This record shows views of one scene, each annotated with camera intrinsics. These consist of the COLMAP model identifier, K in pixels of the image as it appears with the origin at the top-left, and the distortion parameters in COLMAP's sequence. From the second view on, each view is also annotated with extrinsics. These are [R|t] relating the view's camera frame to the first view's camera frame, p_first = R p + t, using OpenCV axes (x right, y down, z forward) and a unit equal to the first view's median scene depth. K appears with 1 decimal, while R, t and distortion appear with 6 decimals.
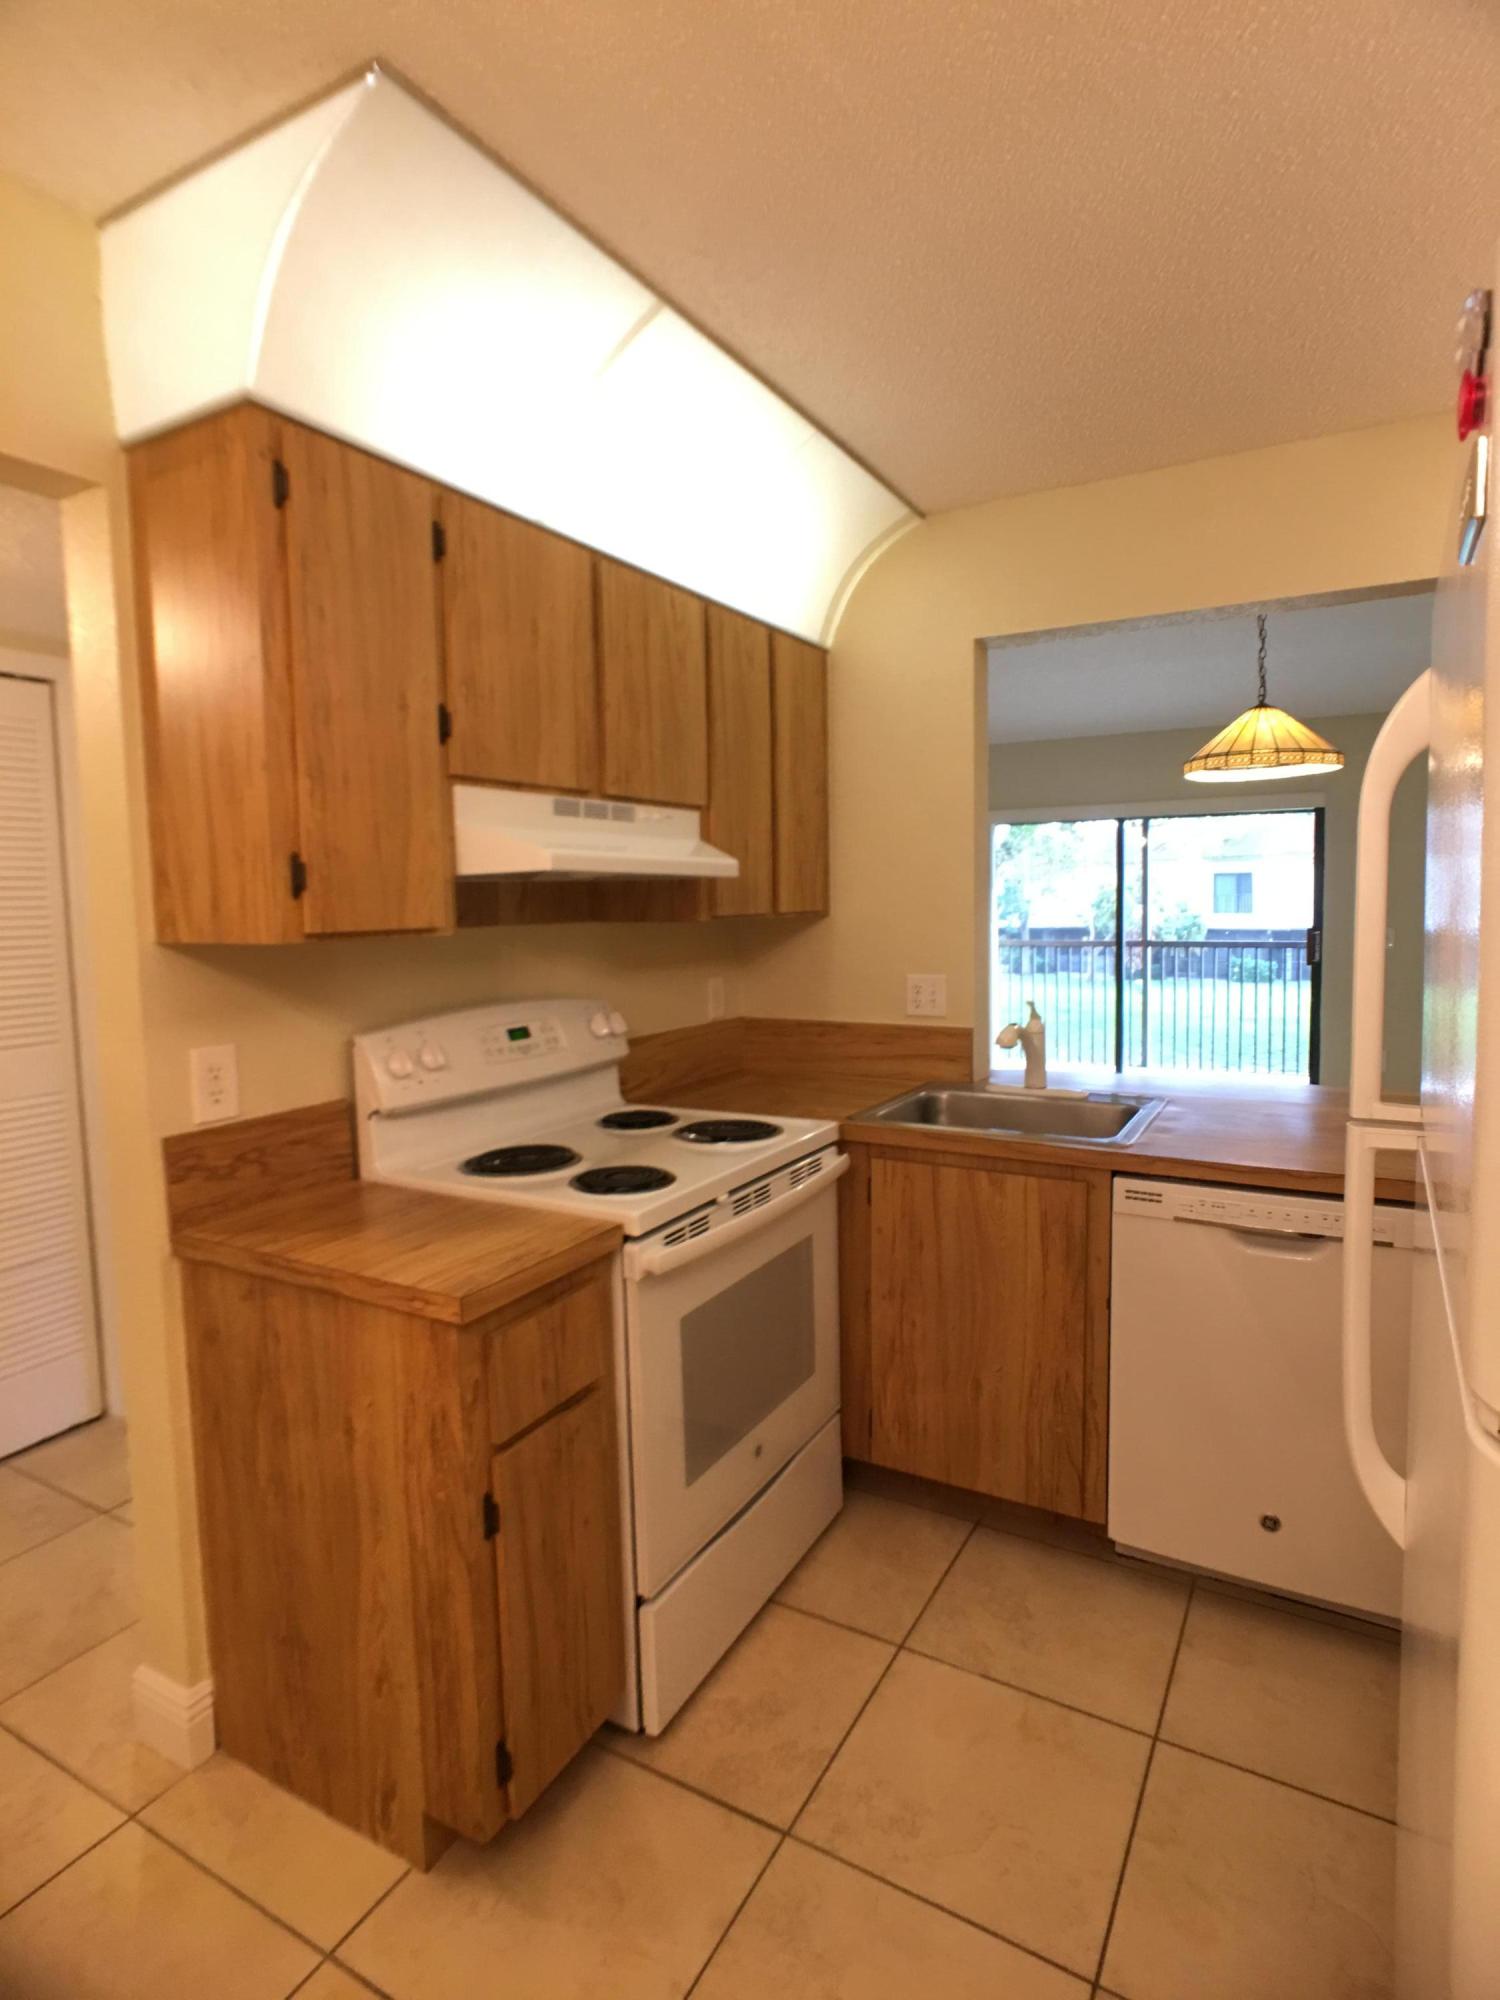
lens RADIAL K [[1061.7, 0, 755.8], [0, 1061.7, 995.0], [0, 0, 1]] dist [-0.033026, 0.021946]
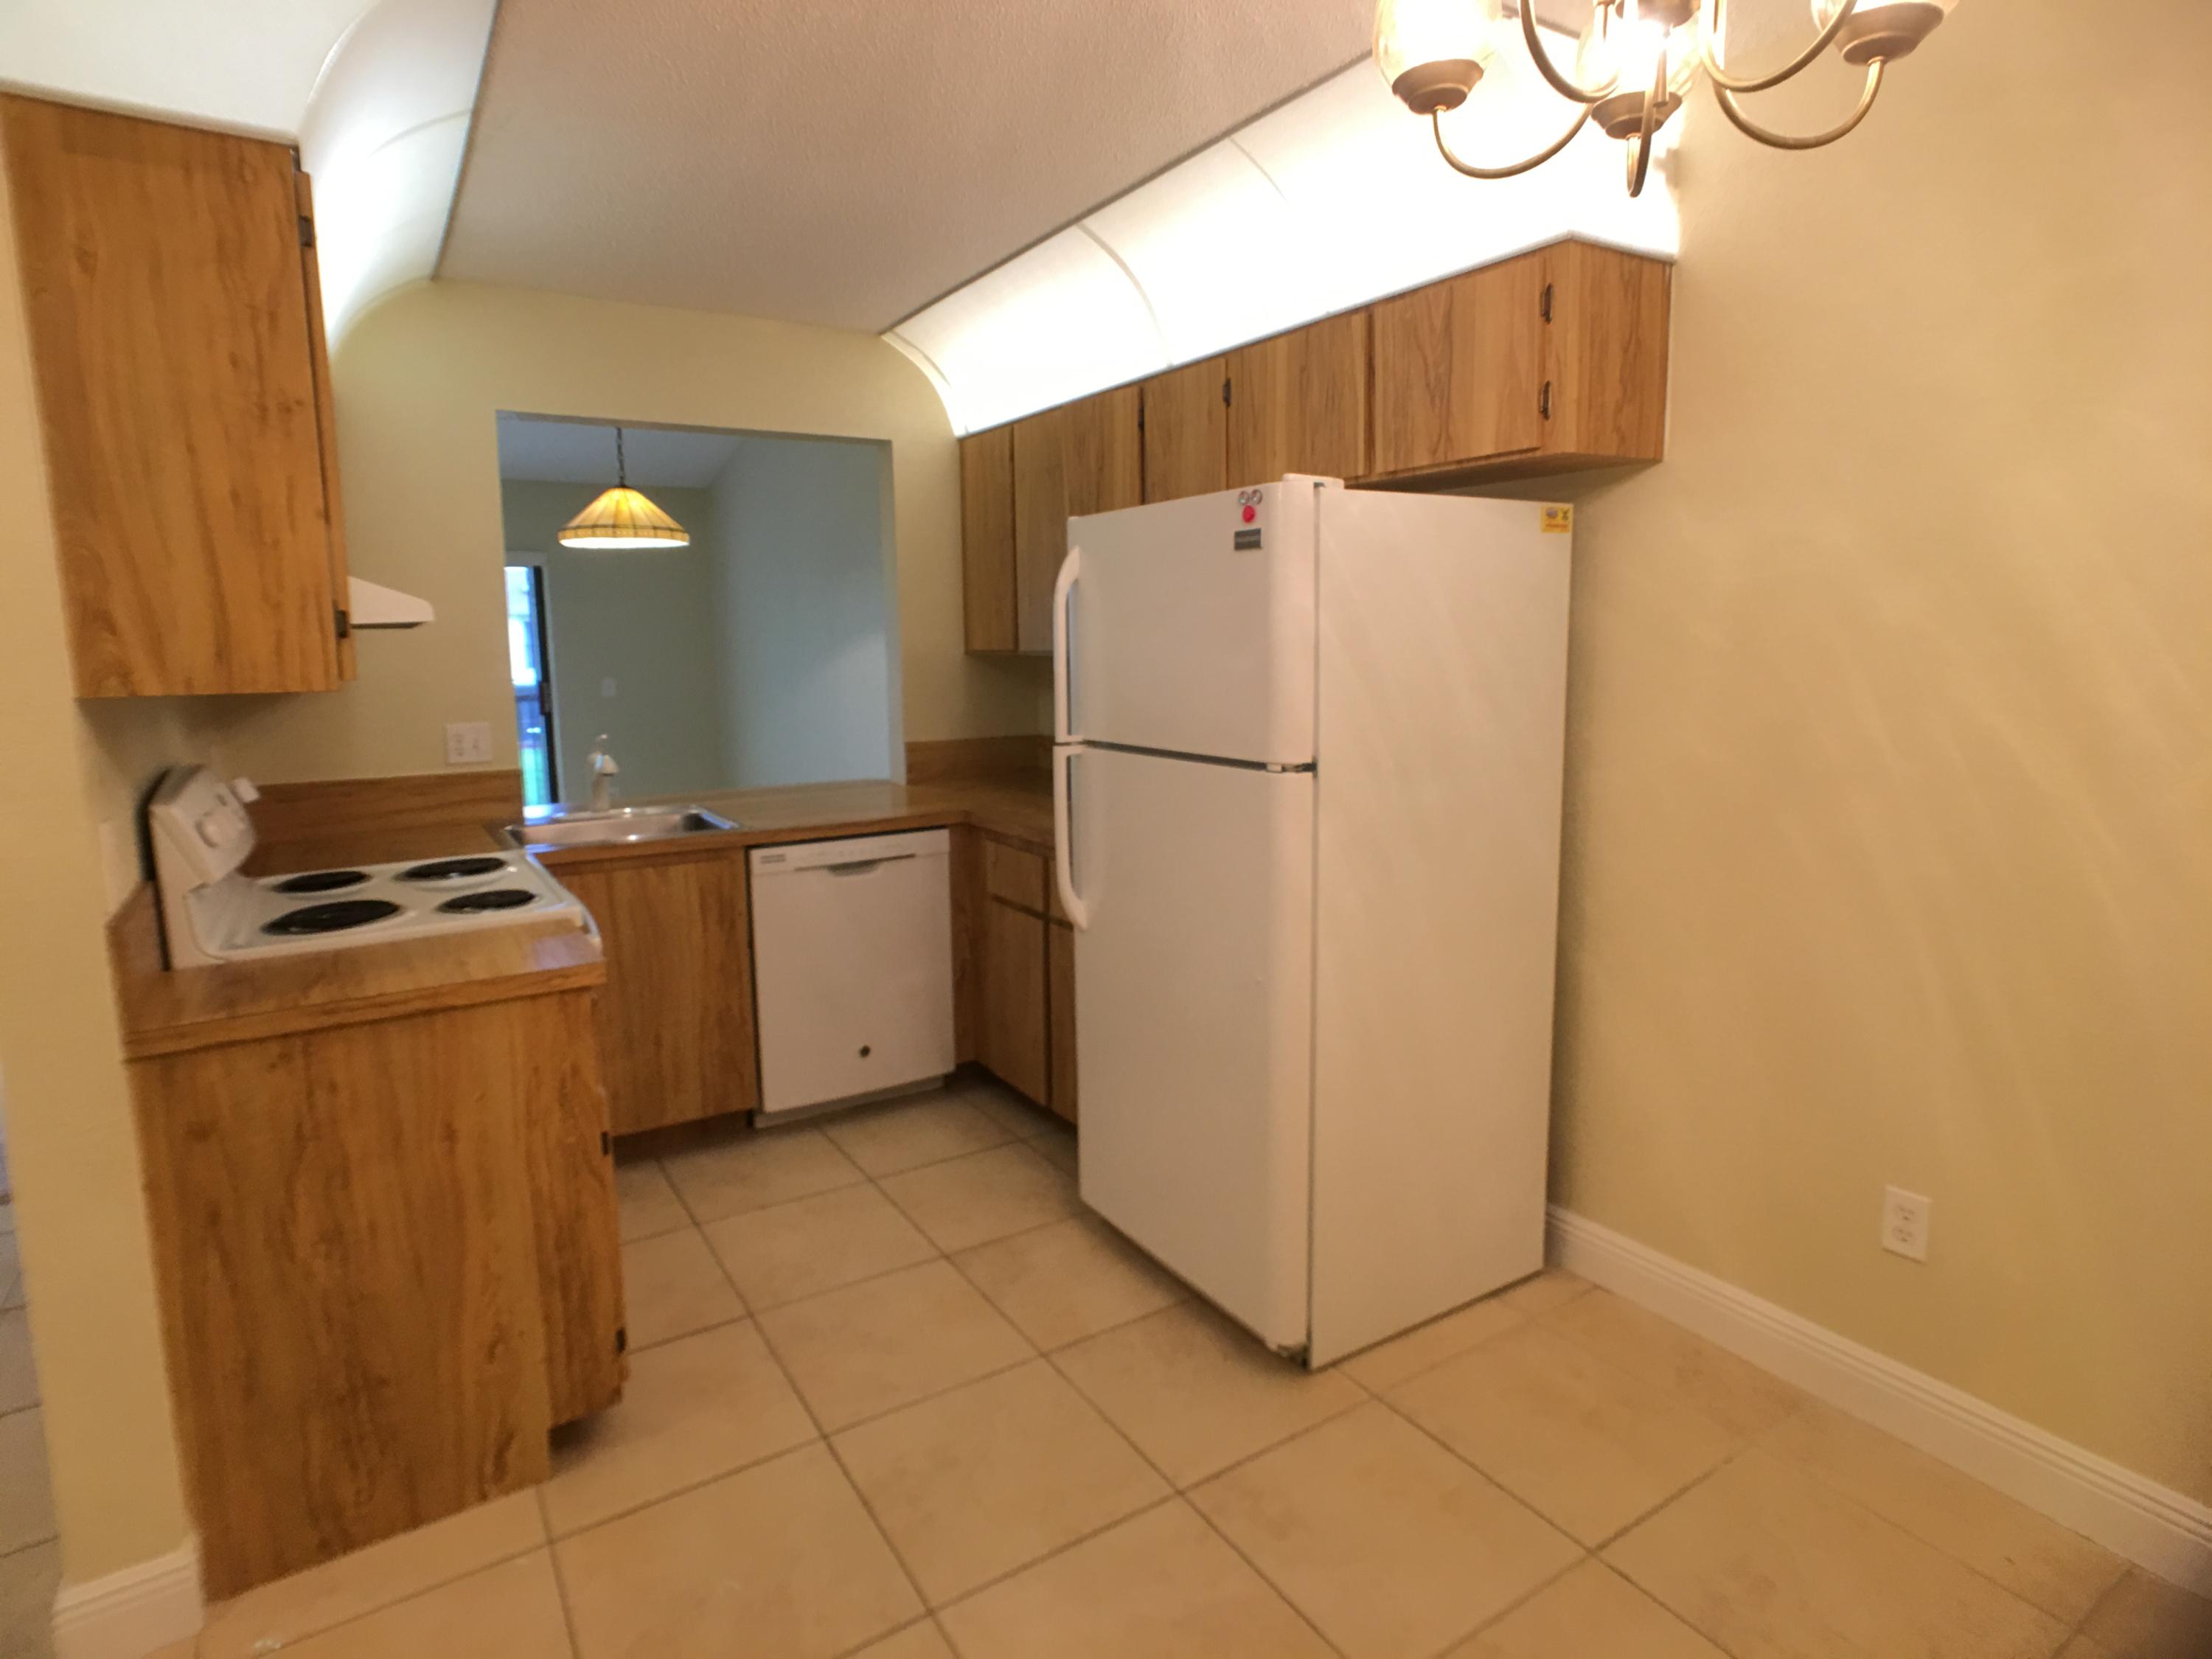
lens RADIAL K [[1174.3, 0, 1069.1], [0, 1174.3, 805.4], [0, 0, 1]] dist [-0.033026, 0.021946]
pose [[0.481523, -0.113054, 0.869111, -1.018745], [0.080691, 0.993152, 0.084483, 0.021710], [-0.872711, 0.029449, 0.487348, -0.152052]]
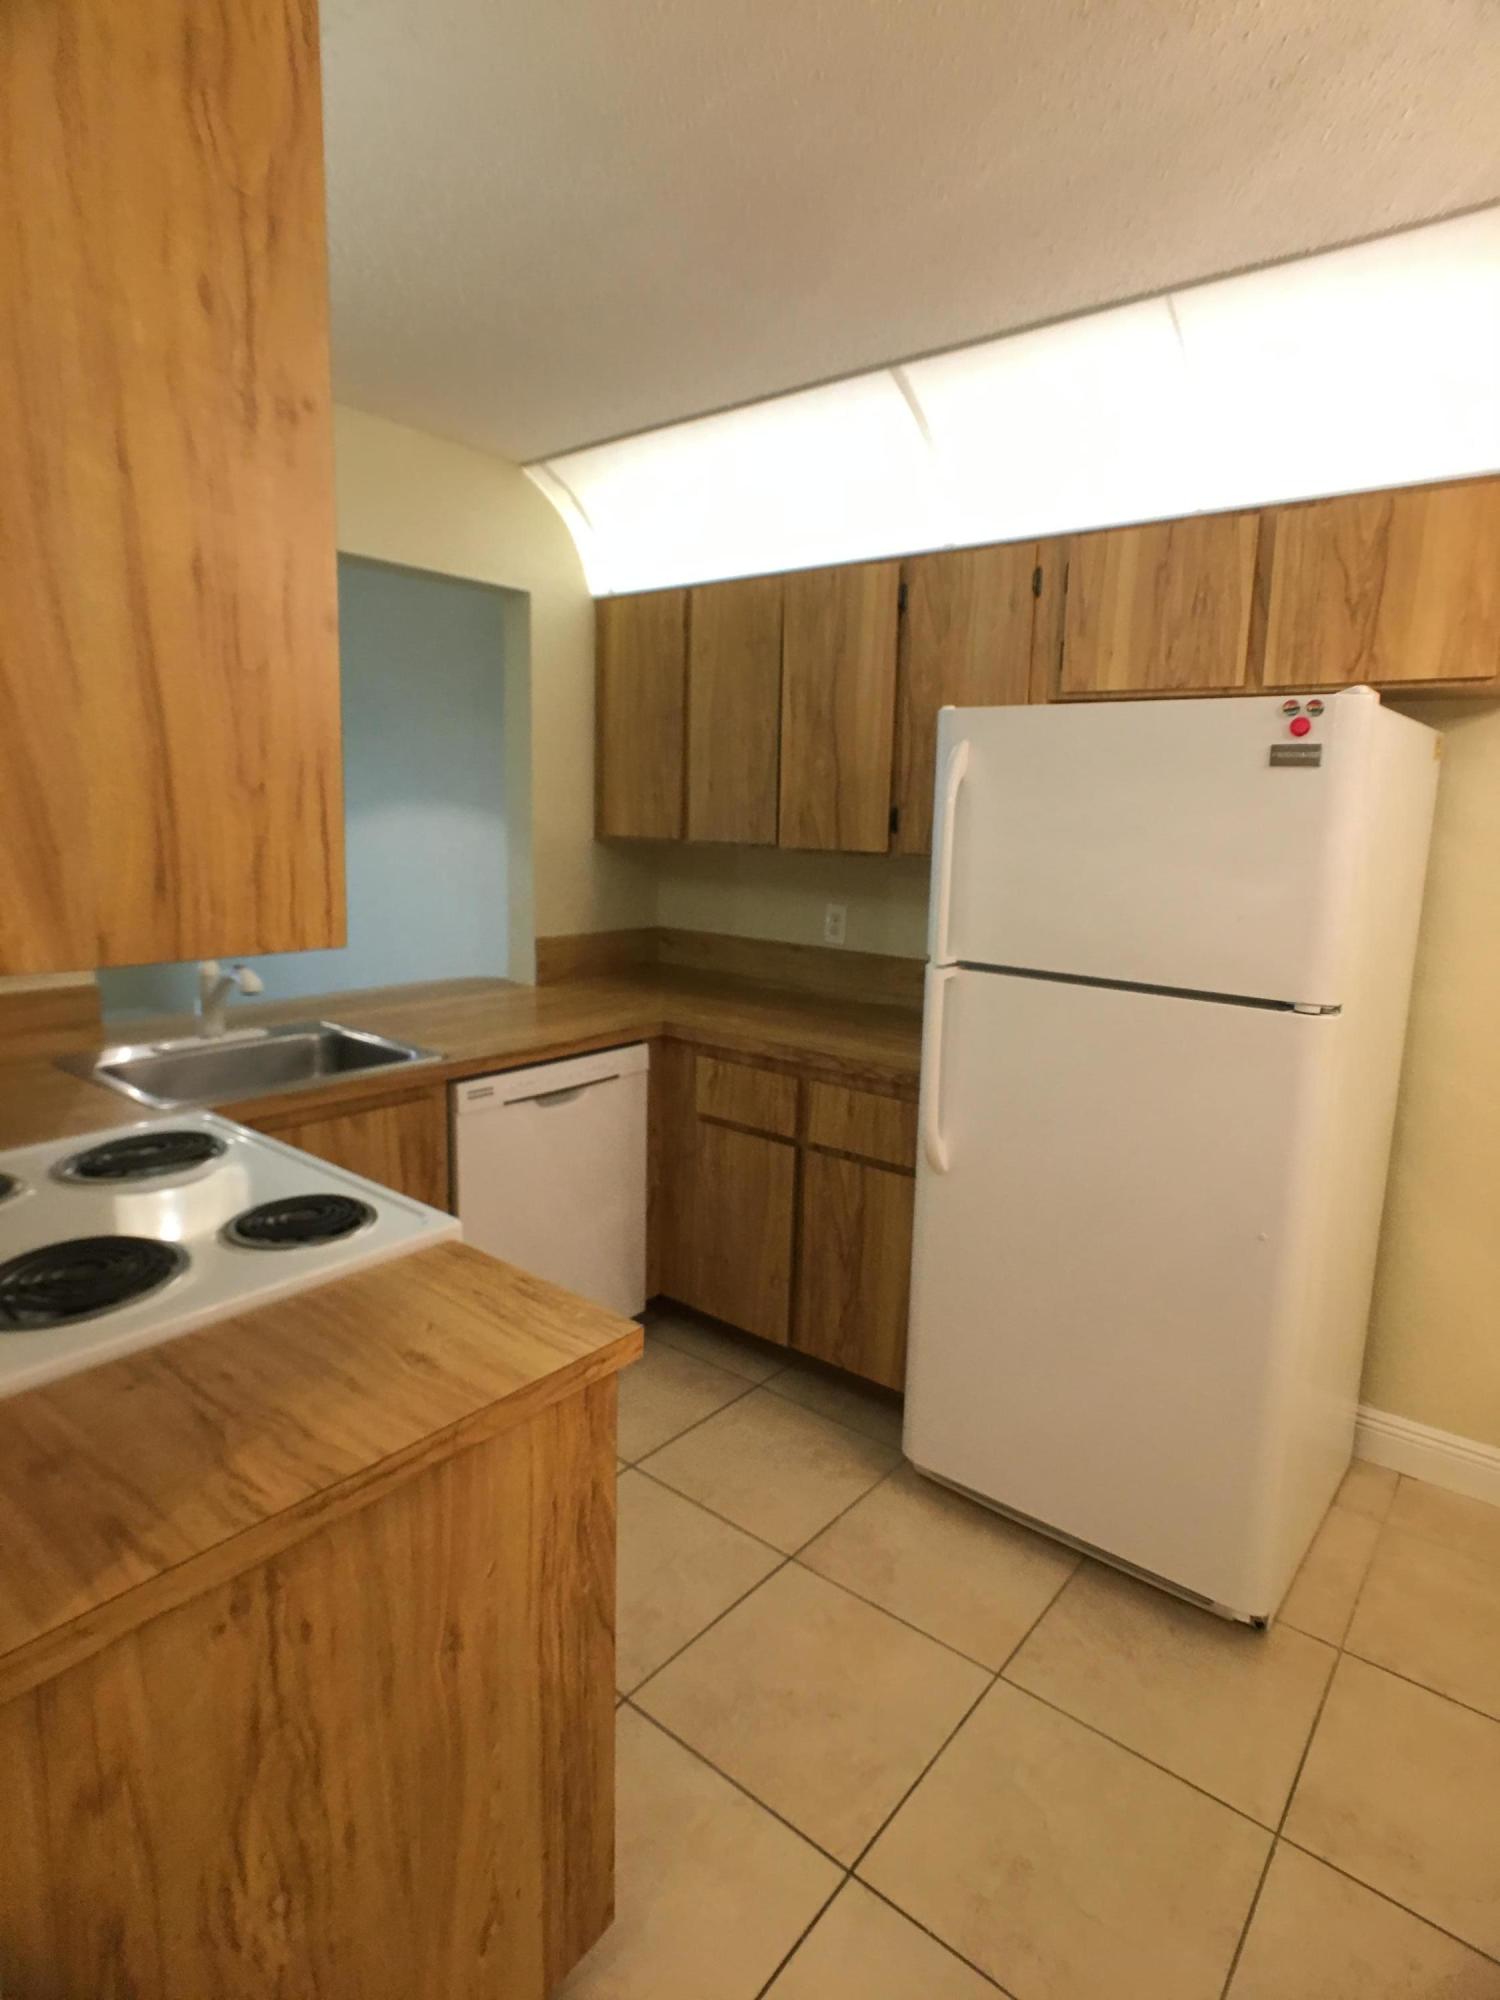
lens RADIAL K [[1061.7, 0, 756.8], [0, 1061.7, 990.3], [0, 0, 1]] dist [-0.033026, 0.021946]
pose [[0.158654, -0.144650, 0.976681, -0.900169], [0.054332, 0.988990, 0.137647, -0.084217], [-0.985838, 0.031227, 0.164766, 0.634284]]
